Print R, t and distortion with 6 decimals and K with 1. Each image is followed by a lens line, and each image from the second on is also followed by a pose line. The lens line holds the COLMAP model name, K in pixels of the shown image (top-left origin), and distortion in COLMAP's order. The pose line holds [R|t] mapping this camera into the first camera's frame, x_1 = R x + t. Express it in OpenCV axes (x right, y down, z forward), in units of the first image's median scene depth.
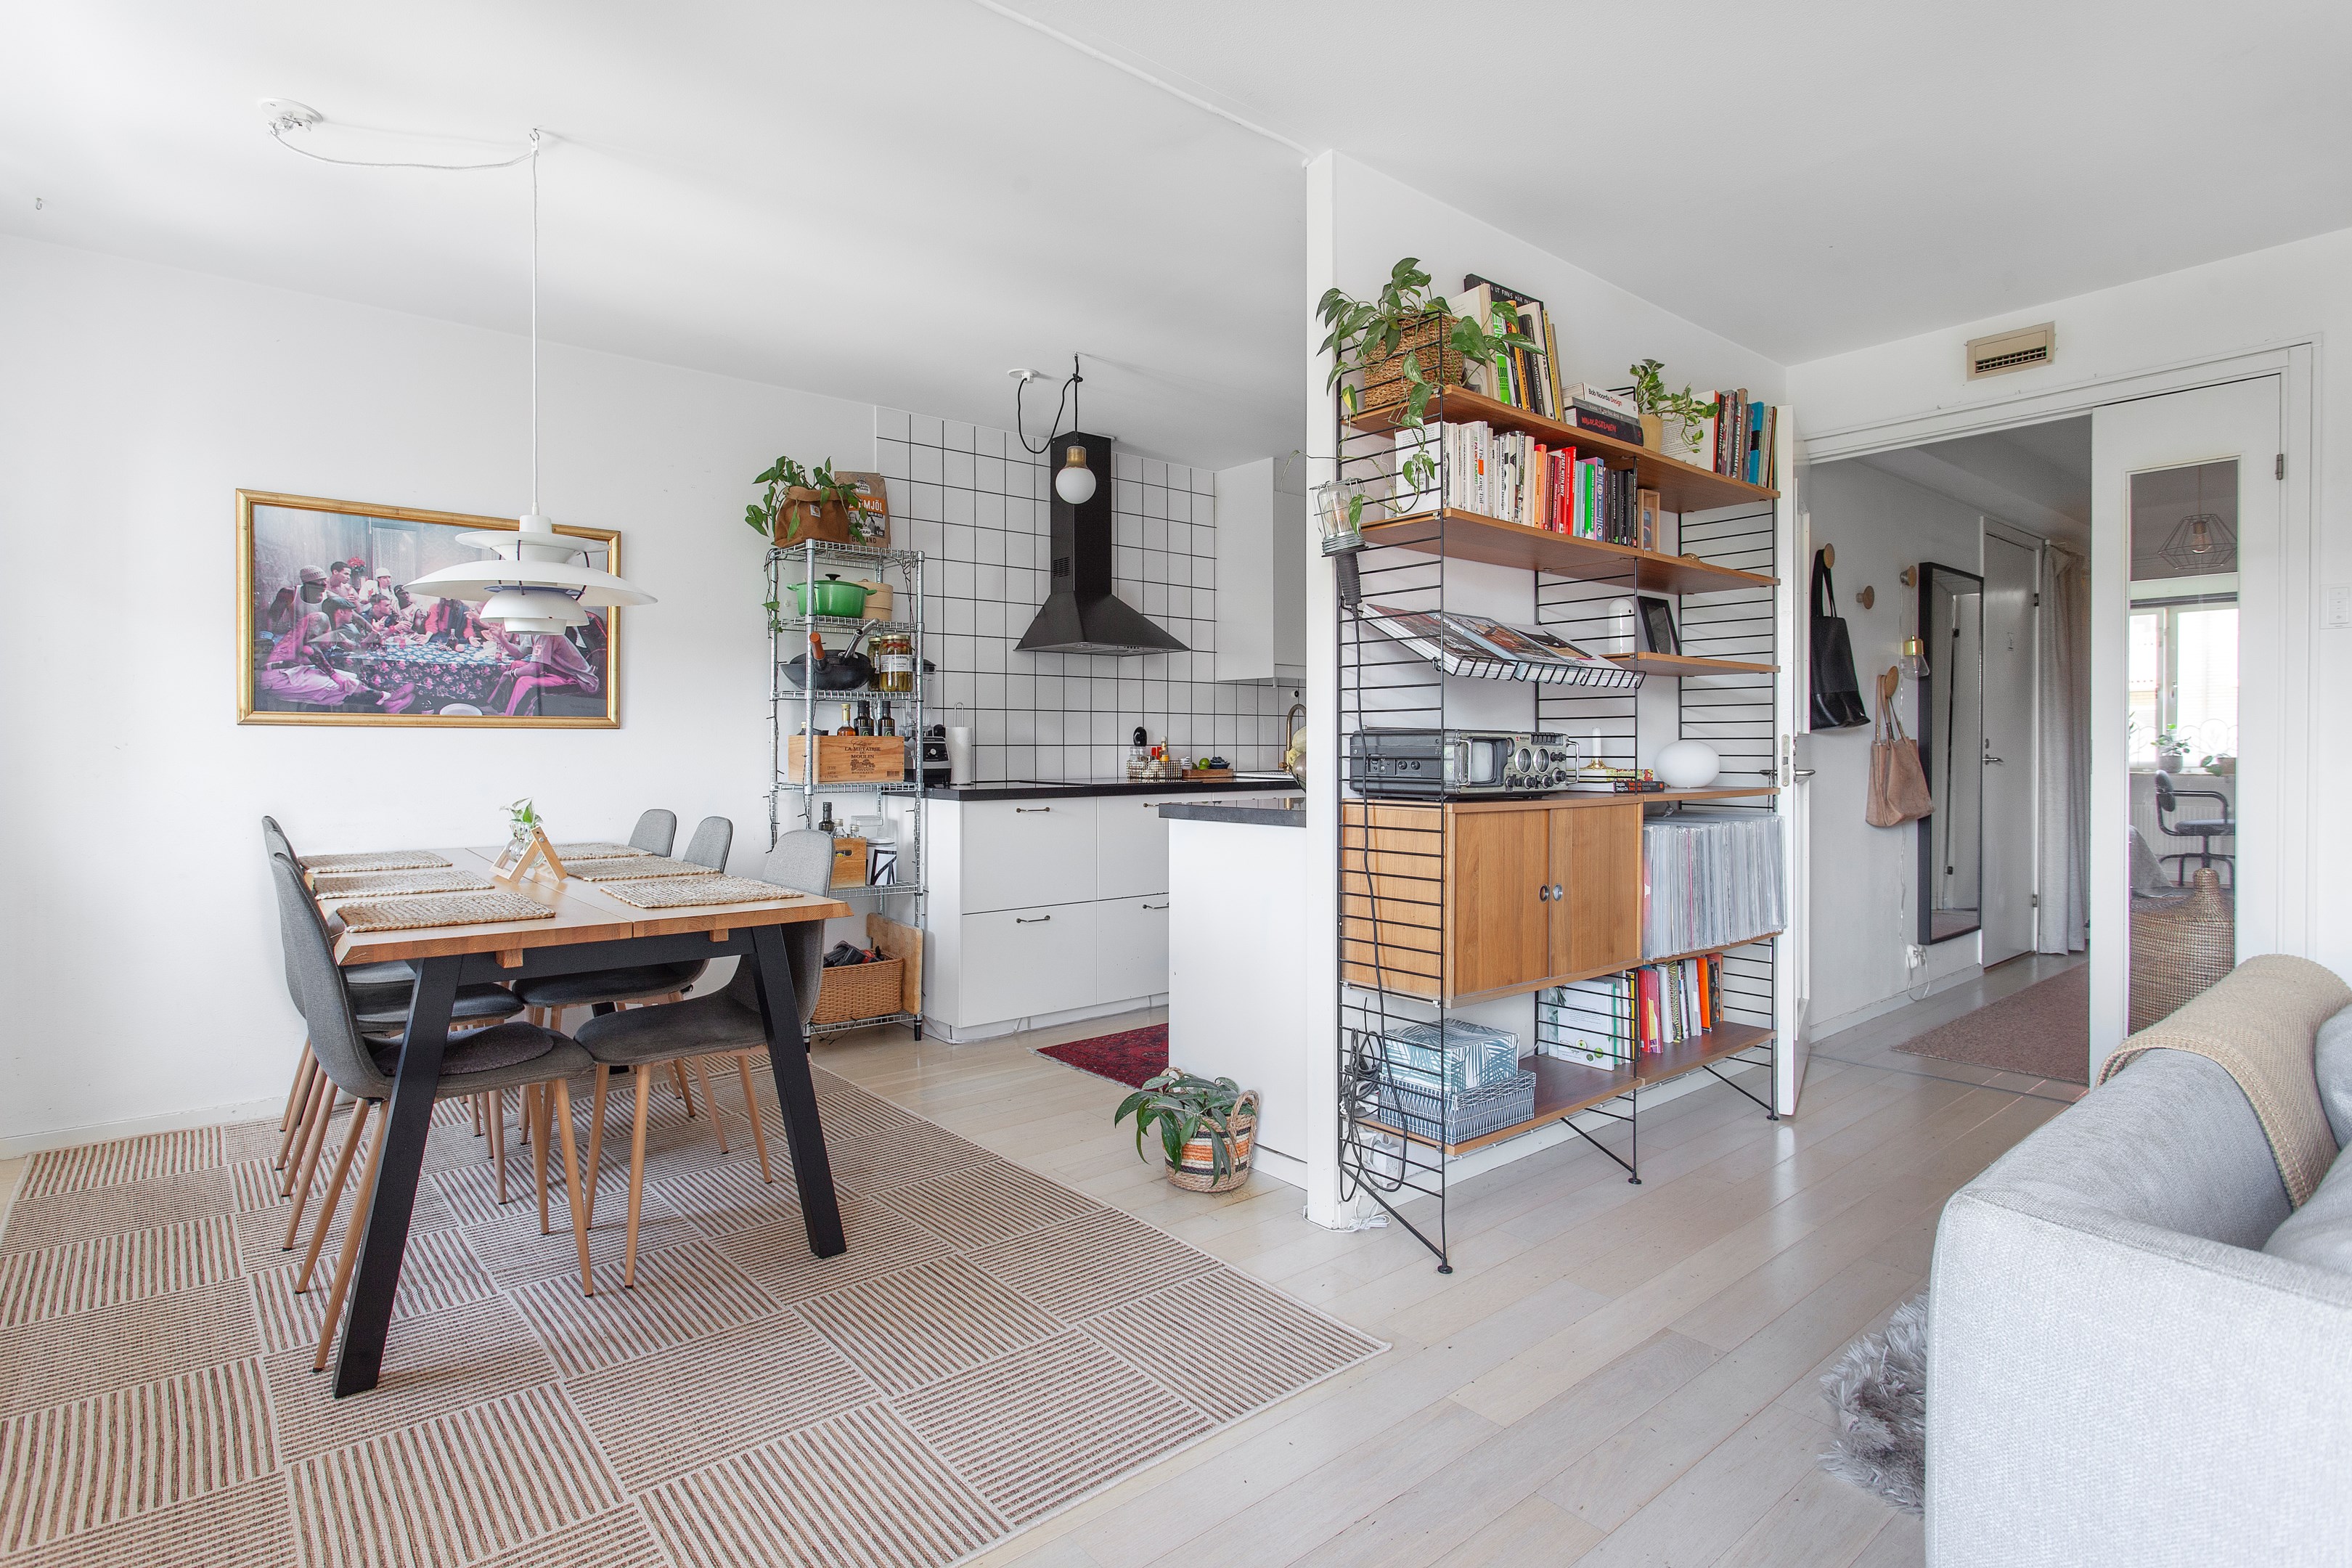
lens RADIAL K [[1211.7, 0, 1095.3], [0, 1211.7, 749.1], [0, 0, 1]] dist [-0.000120, 0.000823]
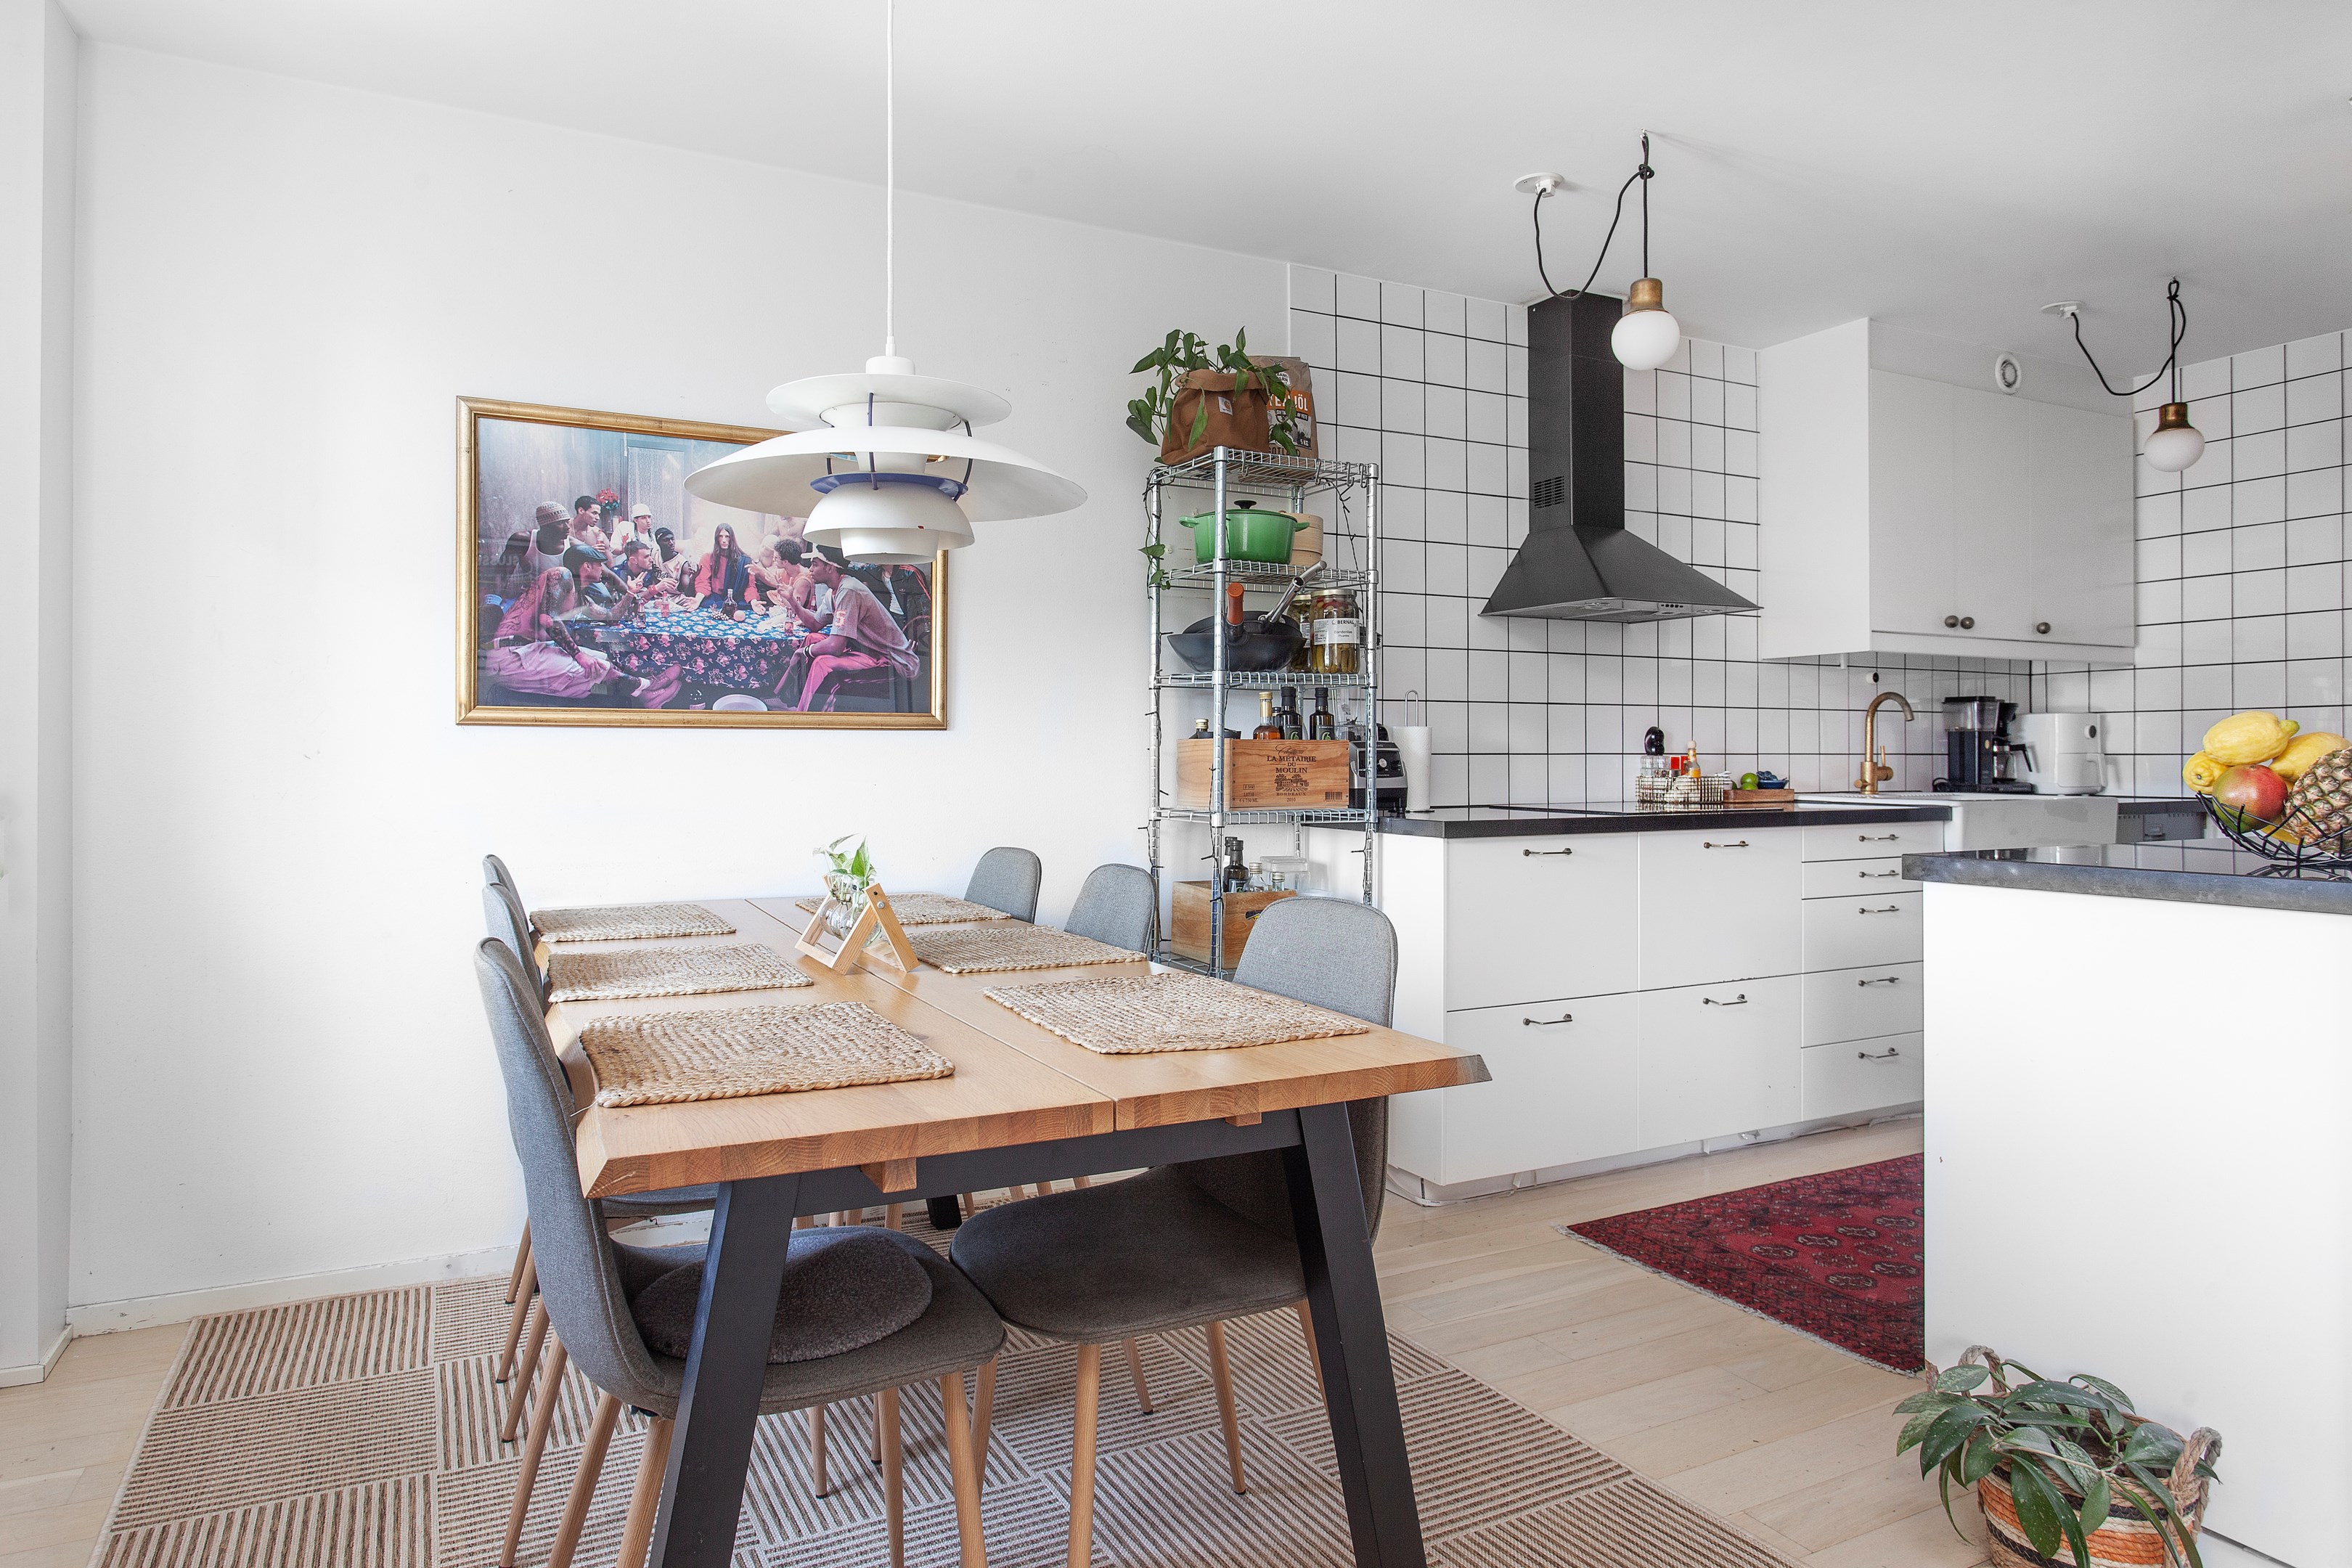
lens RADIAL K [[1415.9, 0, 1116.8], [0, 1415.9, 745.5], [0, 0, 1]] dist [-0.003558, -0.000175]
pose [[0.980621, -0.001405, -0.195911, -0.137687], [-0.000719, 0.999942, -0.010770, 0.001011], [0.195915, 0.010702, 0.980562, 0.219496]]
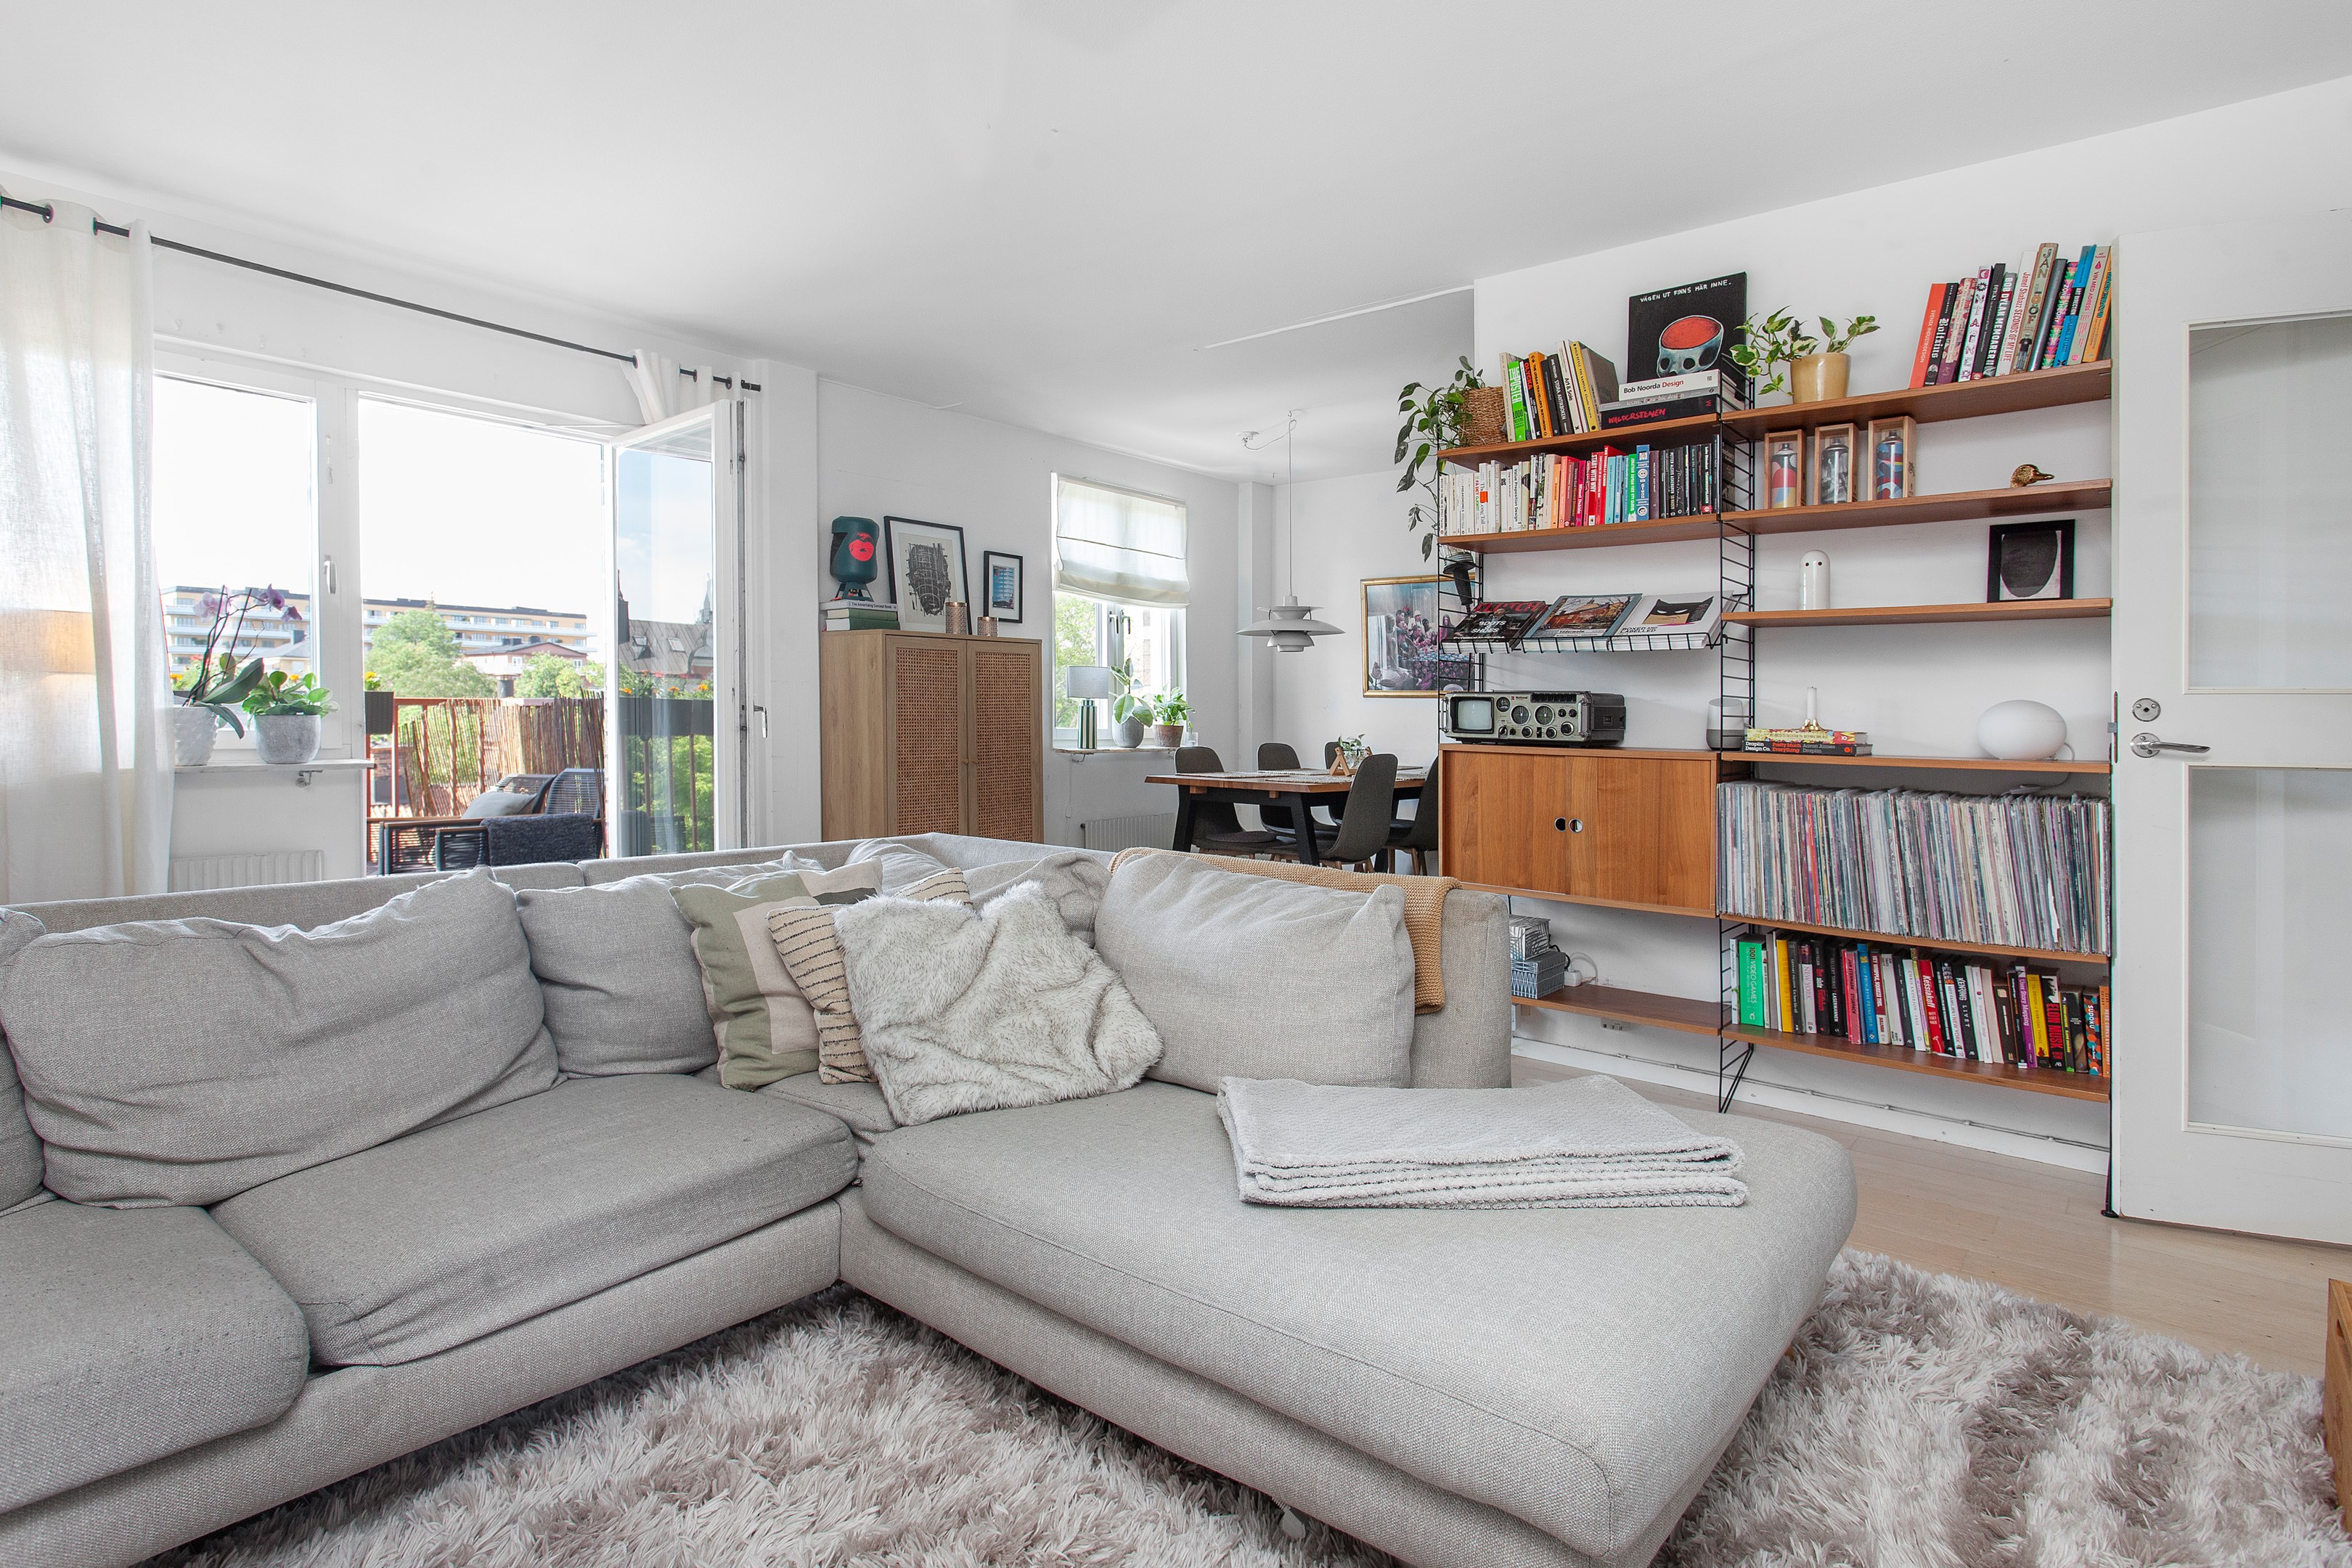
lens RADIAL K [[1211.7, 0, 1095.3], [0, 1211.7, 749.1], [0, 0, 1]] dist [-0.000120, 0.000823]
pose [[0.185103, 0.029053, -0.982290, 0.956624], [-0.016459, 0.999514, 0.026461, 0.011731], [0.982581, 0.011270, 0.185492, 0.200414]]
